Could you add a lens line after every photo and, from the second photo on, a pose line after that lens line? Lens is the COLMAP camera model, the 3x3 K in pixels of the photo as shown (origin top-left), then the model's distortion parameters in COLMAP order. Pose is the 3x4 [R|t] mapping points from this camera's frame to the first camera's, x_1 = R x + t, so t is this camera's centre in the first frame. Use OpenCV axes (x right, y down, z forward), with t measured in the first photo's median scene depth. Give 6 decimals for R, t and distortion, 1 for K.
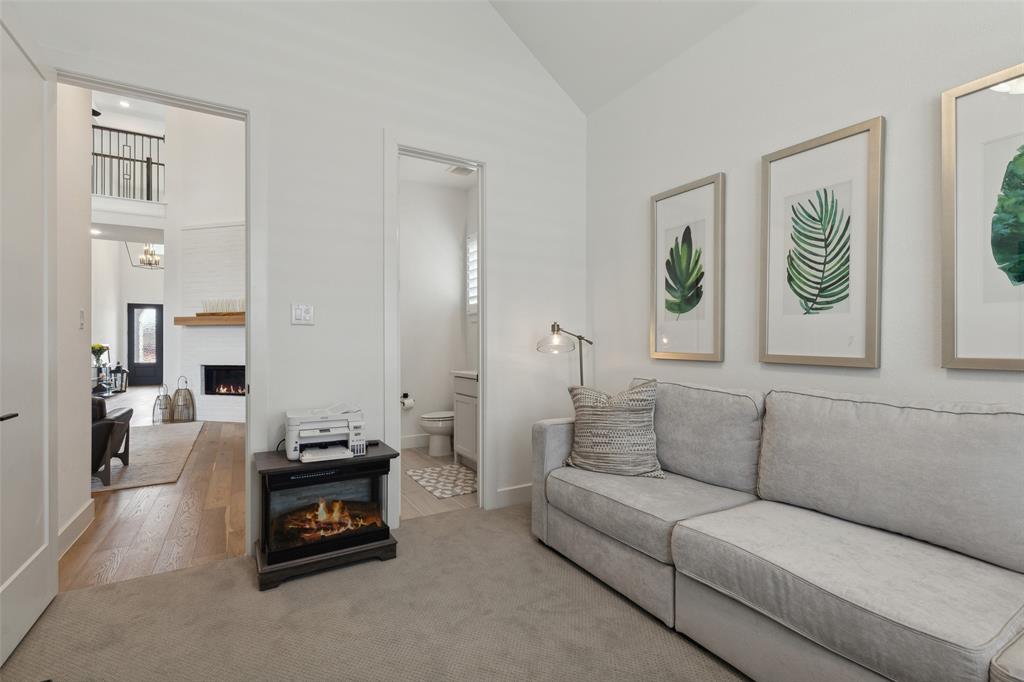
lens RADIAL K [[464.5, 0, 507.1], [0, 464.5, 345.7], [0, 0, 1]] dist [0.005038, 0.000027]
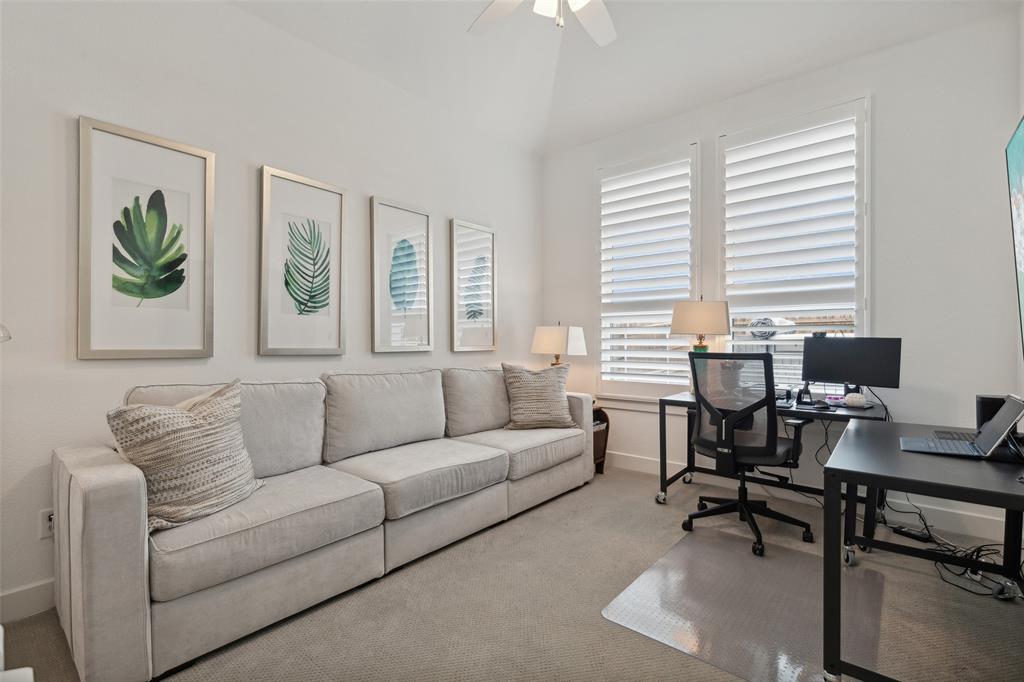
lens RADIAL K [[464.5, 0, 511.7], [0, 464.5, 341.2], [0, 0, 1]] dist [0.005038, 0.000027]
pose [[-0.330585, -0.006021, 0.943757, -0.698676], [-0.001393, 0.999982, 0.005891, -0.004337], [-0.943775, 0.000633, -0.330588, 0.851844]]
